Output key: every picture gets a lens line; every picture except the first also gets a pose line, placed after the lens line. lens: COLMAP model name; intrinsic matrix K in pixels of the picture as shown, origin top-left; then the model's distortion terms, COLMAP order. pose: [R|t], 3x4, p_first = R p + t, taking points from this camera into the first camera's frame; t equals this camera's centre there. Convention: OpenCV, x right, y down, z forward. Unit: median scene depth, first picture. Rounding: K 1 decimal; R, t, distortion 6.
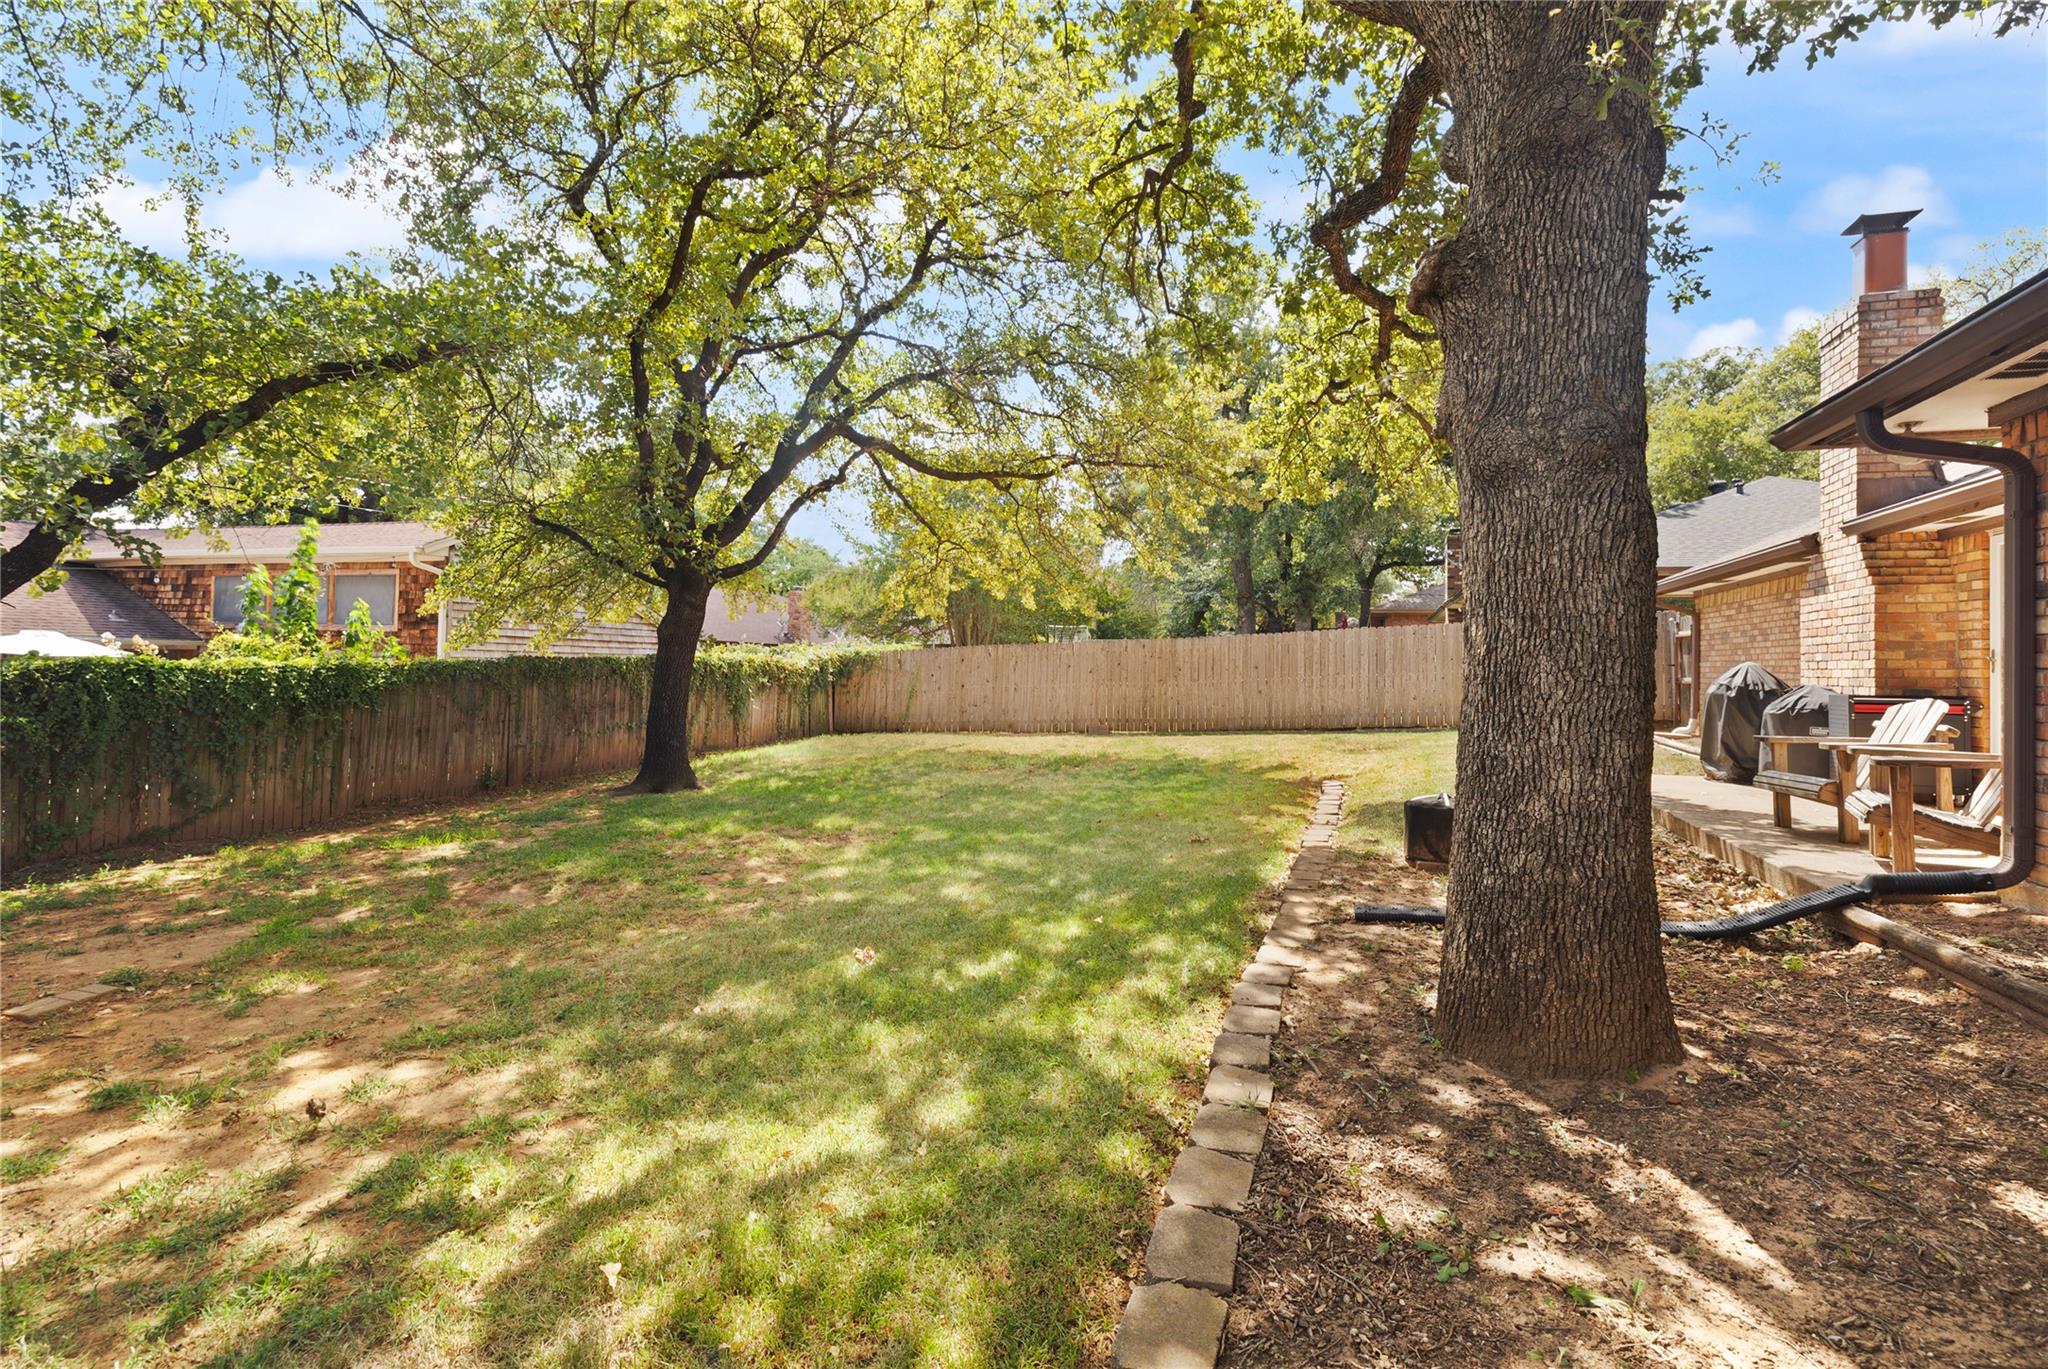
lens RADIAL K [[879.4, 0, 1024.0], [0, 879.4, 684.5], [0, 0, 1]] dist [0.001391, 0.000101]
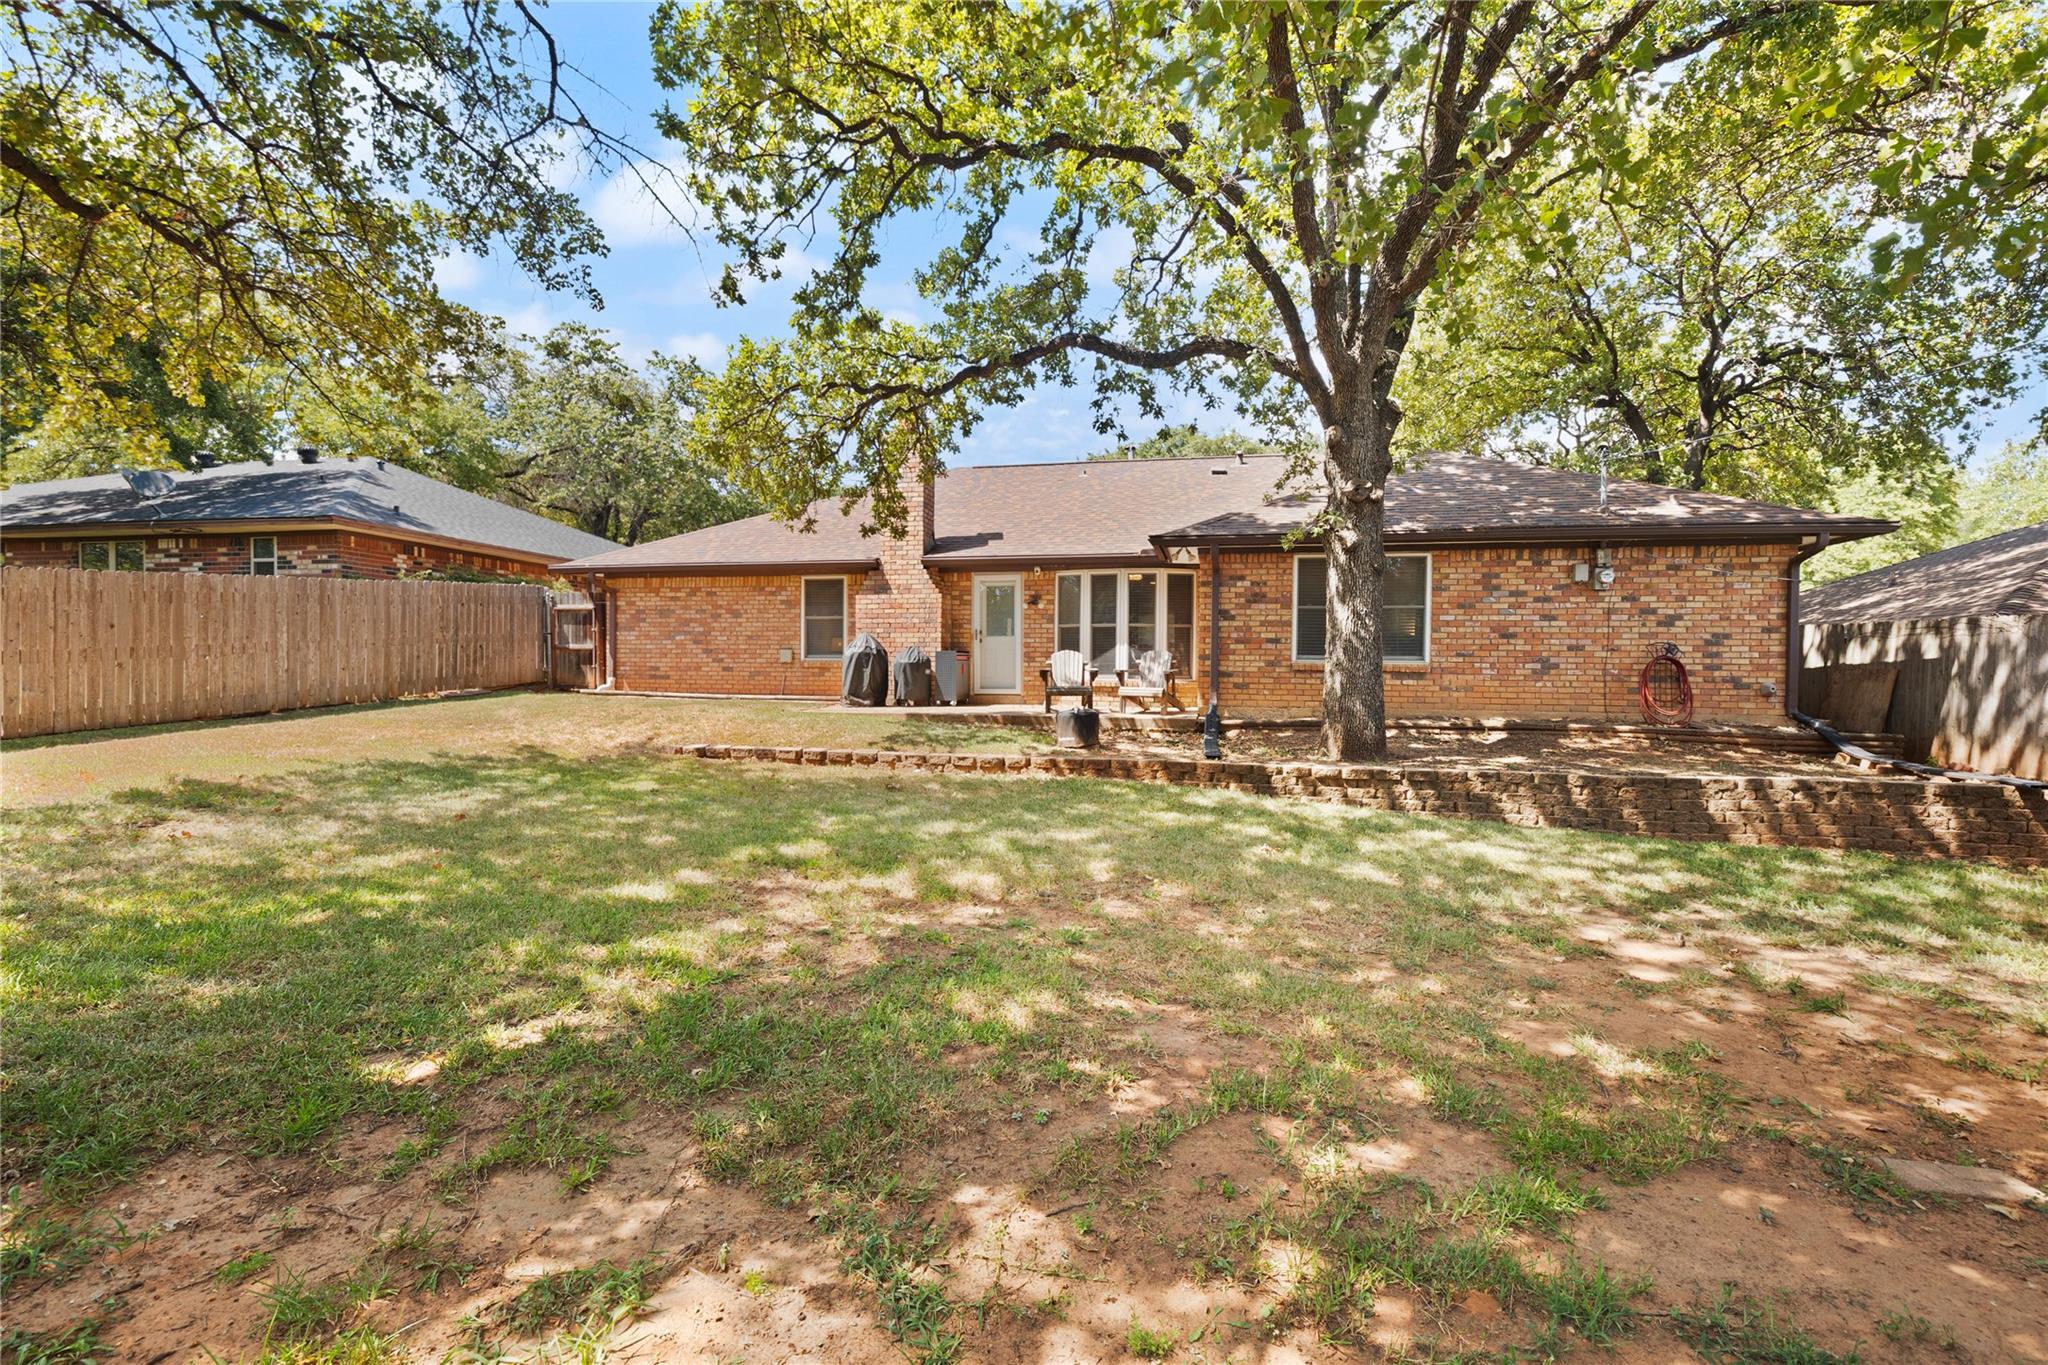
lens RADIAL K [[879.4, 0, 1024.0], [0, 879.4, 682.5], [0, 0, 1]] dist [0.001391, 0.000101]
pose [[-0.149587, -0.033982, 0.988164, -1.507471], [-0.004184, 0.999422, 0.033736, 0.026975], [-0.988740, 0.000912, -0.149643, 1.649288]]
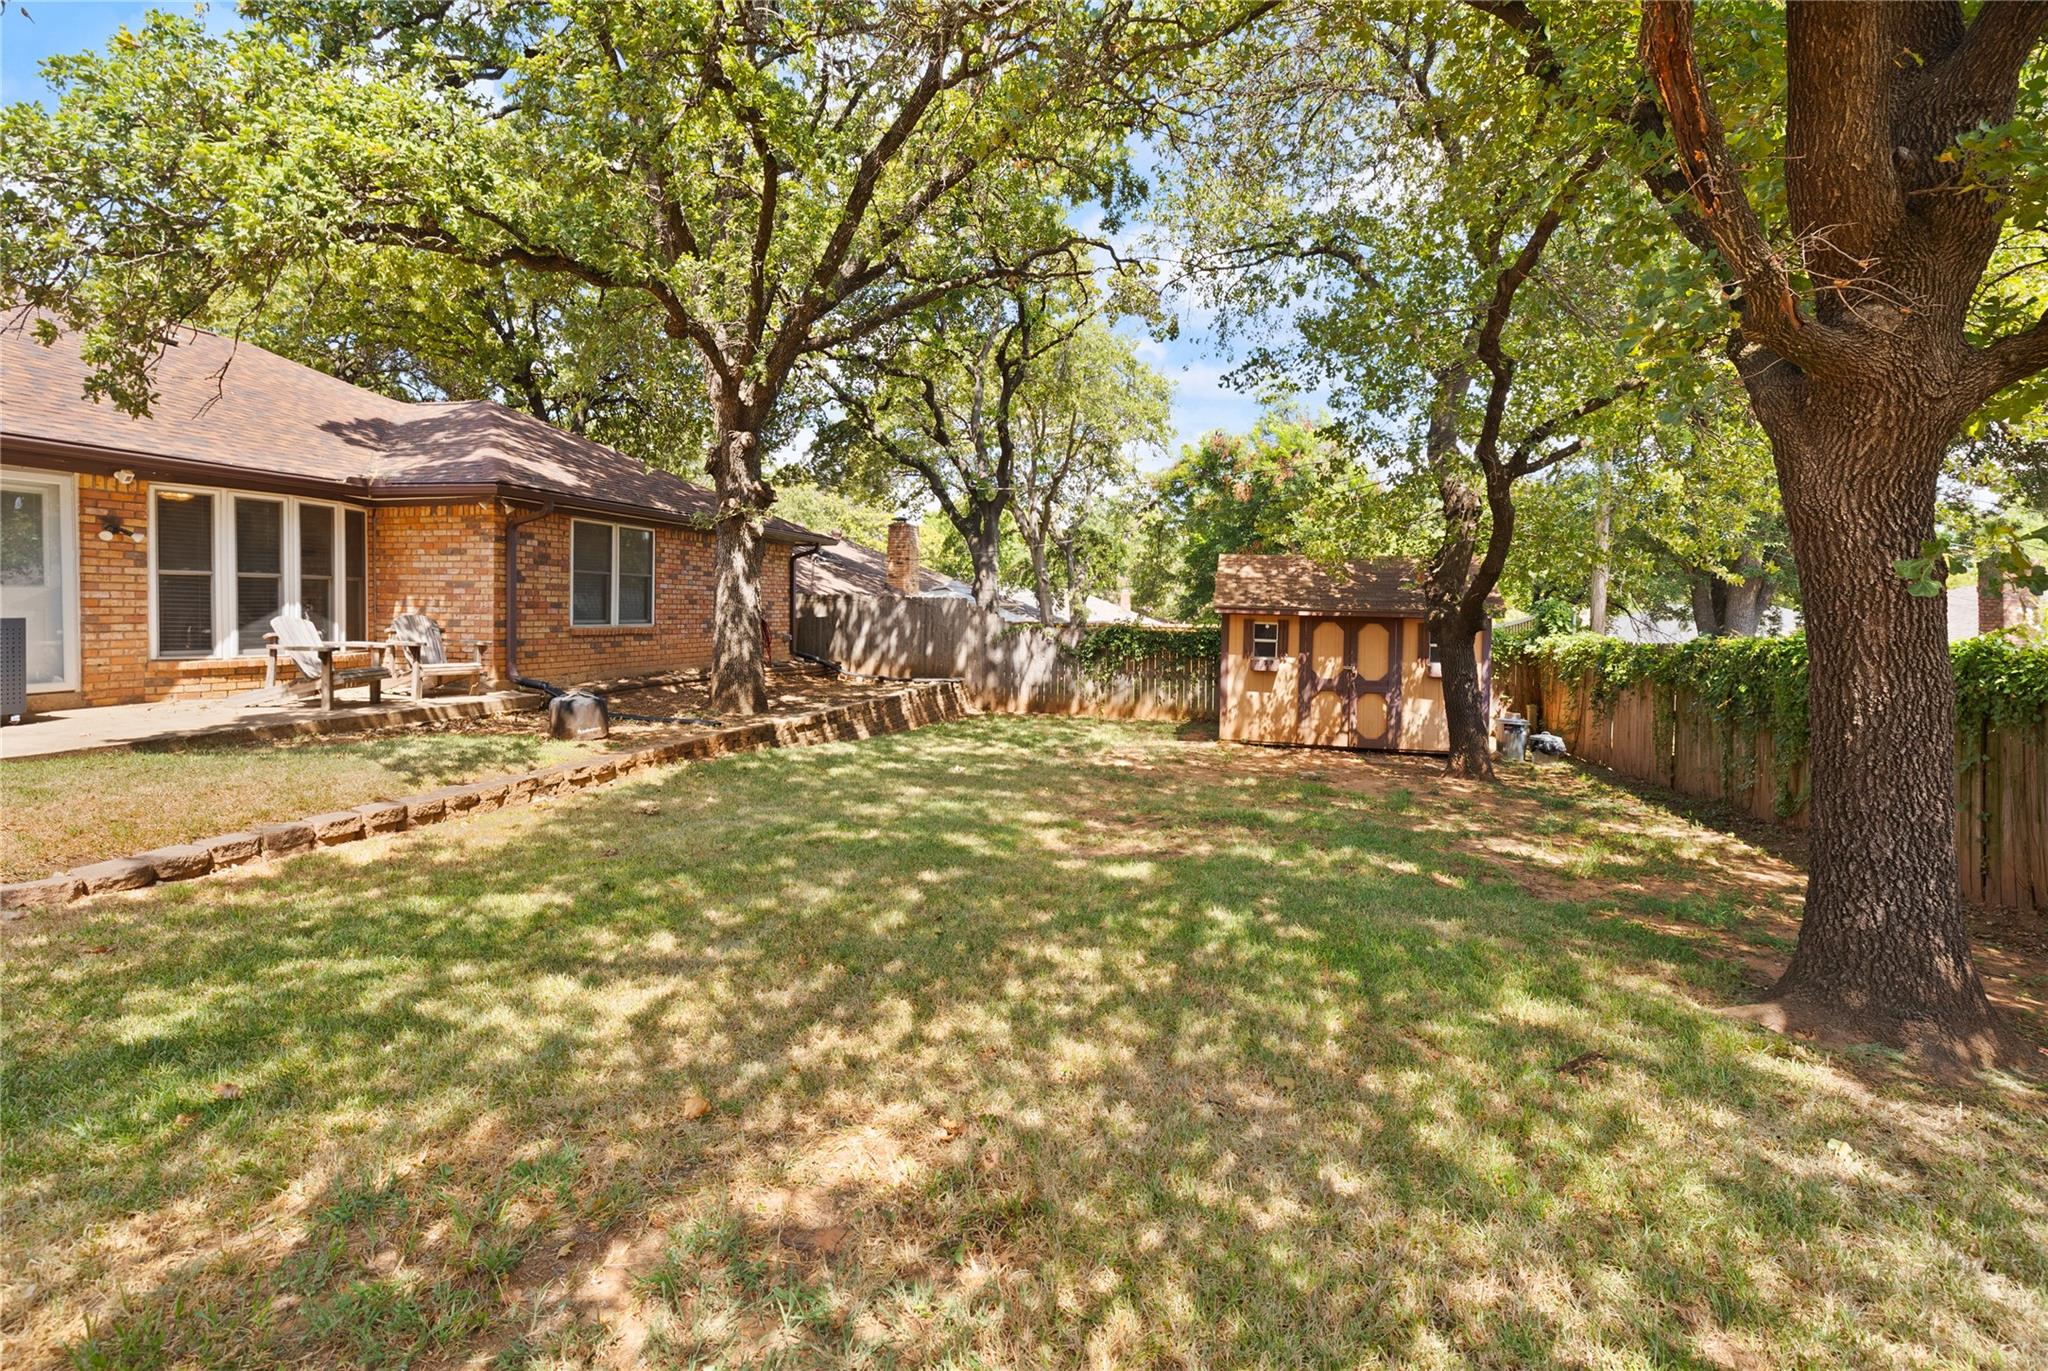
lens RADIAL K [[927.2, 0, 1022.6], [0, 927.2, 625.7], [0, 0, 1]] dist [0.001942, 0.000749]
pose [[-0.995048, -0.024129, -0.096419, -0.165317], [-0.026402, 0.999401, 0.022374, -0.045040], [0.095821, 0.024809, -0.995089, 3.157054]]
